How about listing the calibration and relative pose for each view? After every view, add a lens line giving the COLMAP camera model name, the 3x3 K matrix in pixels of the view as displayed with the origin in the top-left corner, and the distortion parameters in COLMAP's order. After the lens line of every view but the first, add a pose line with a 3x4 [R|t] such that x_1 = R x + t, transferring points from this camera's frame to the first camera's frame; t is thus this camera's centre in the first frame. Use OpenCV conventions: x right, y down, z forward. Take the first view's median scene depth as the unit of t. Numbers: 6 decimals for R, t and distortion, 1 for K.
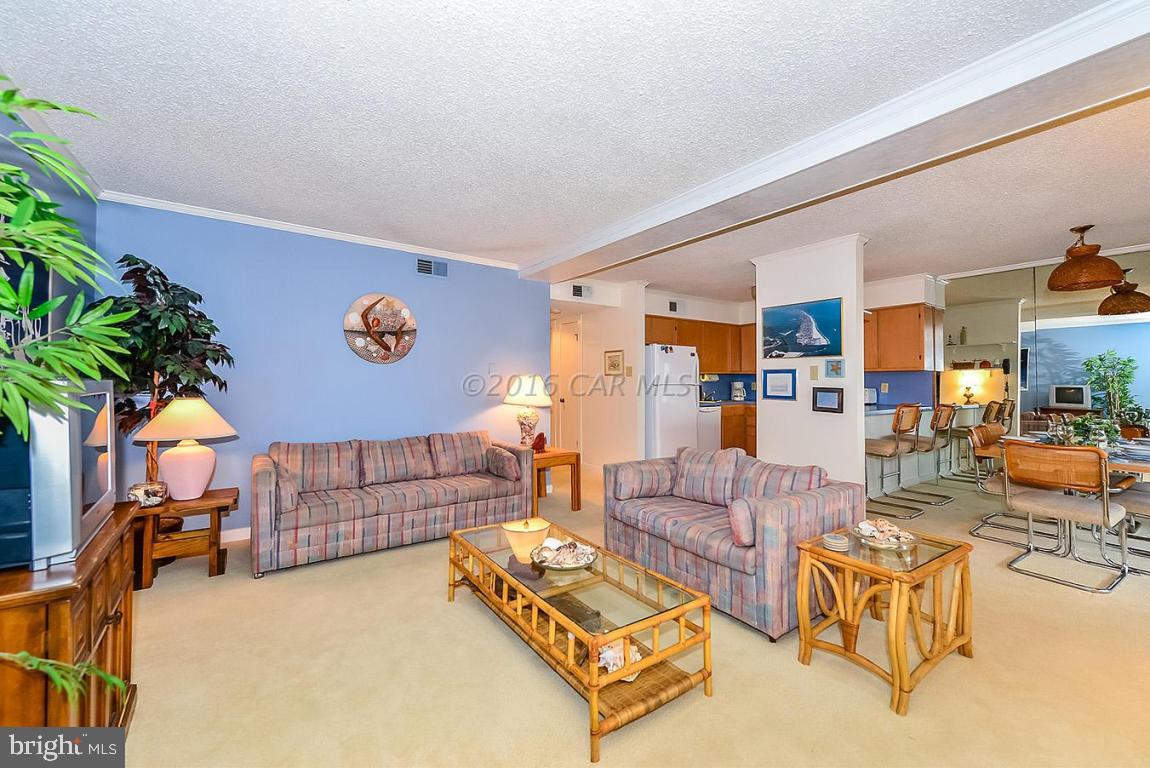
lens RADIAL K [[459.9, 0, 603.3], [0, 459.9, 372.6], [0, 0, 1]] dist [-0.000720, -0.000144]
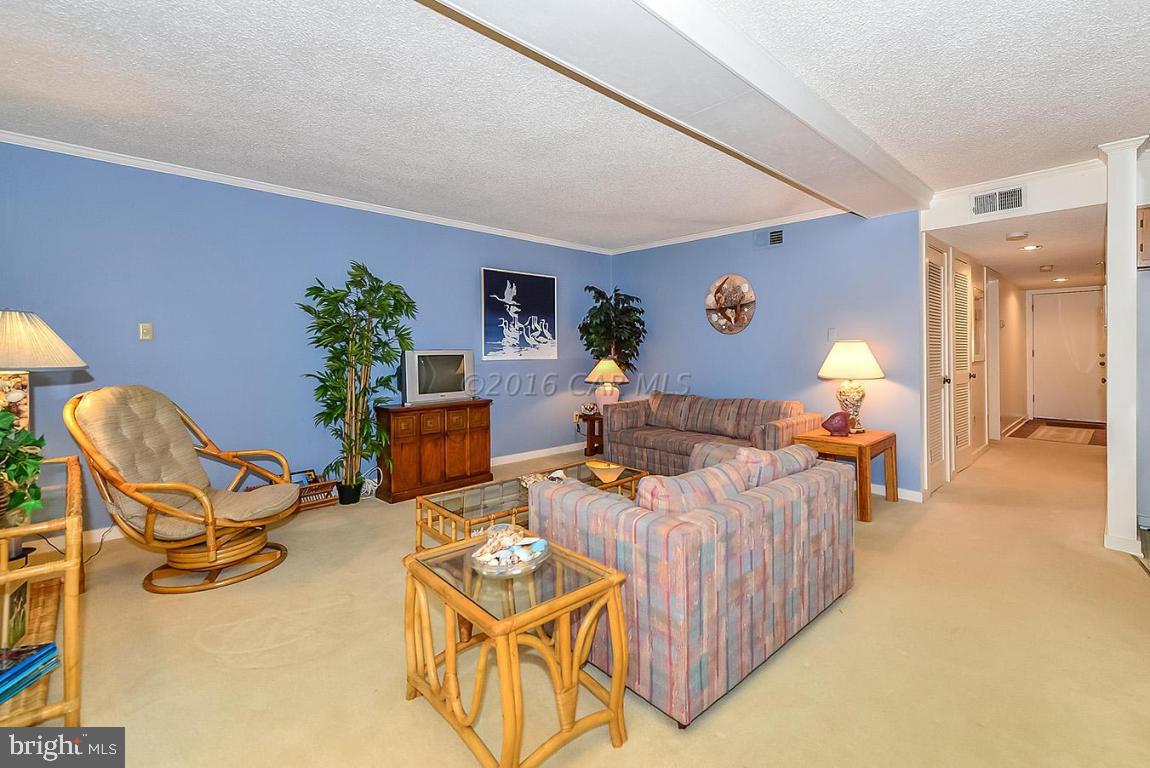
lens RADIAL K [[513.4, 0, 654.2], [0, 513.4, 350.7], [0, 0, 1]] dist [0.002916, 0.000337]
pose [[0.182952, -0.002105, -0.983120, 0.792841], [0.025758, 0.999665, 0.002652, 0.014979], [0.982784, -0.025808, 0.182944, 0.587490]]
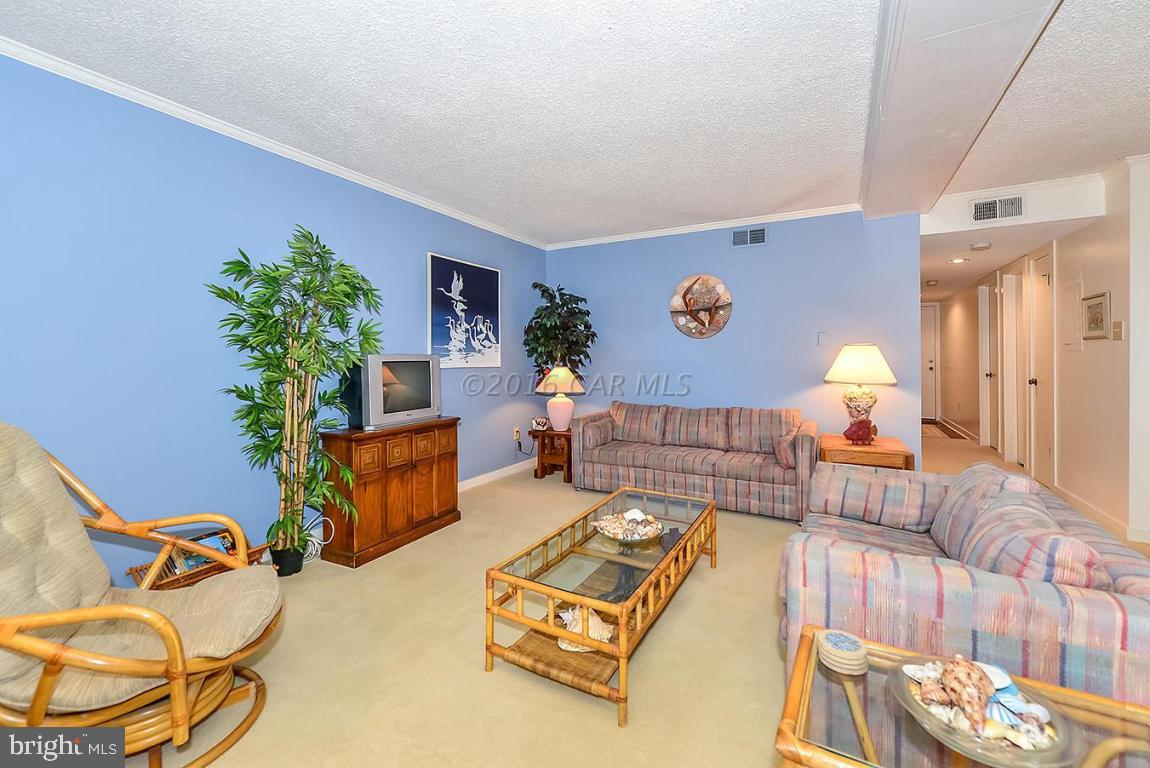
lens RADIAL K [[487.7, 0, 579.4], [0, 487.7, 354.5], [0, 0, 1]] dist [-0.001422, -0.001500]
pose [[0.412364, -0.012964, -0.910927, 0.465455], [0.026879, 0.999637, -0.002059, 0.013704], [0.910623, -0.023636, 0.412563, 0.268573]]
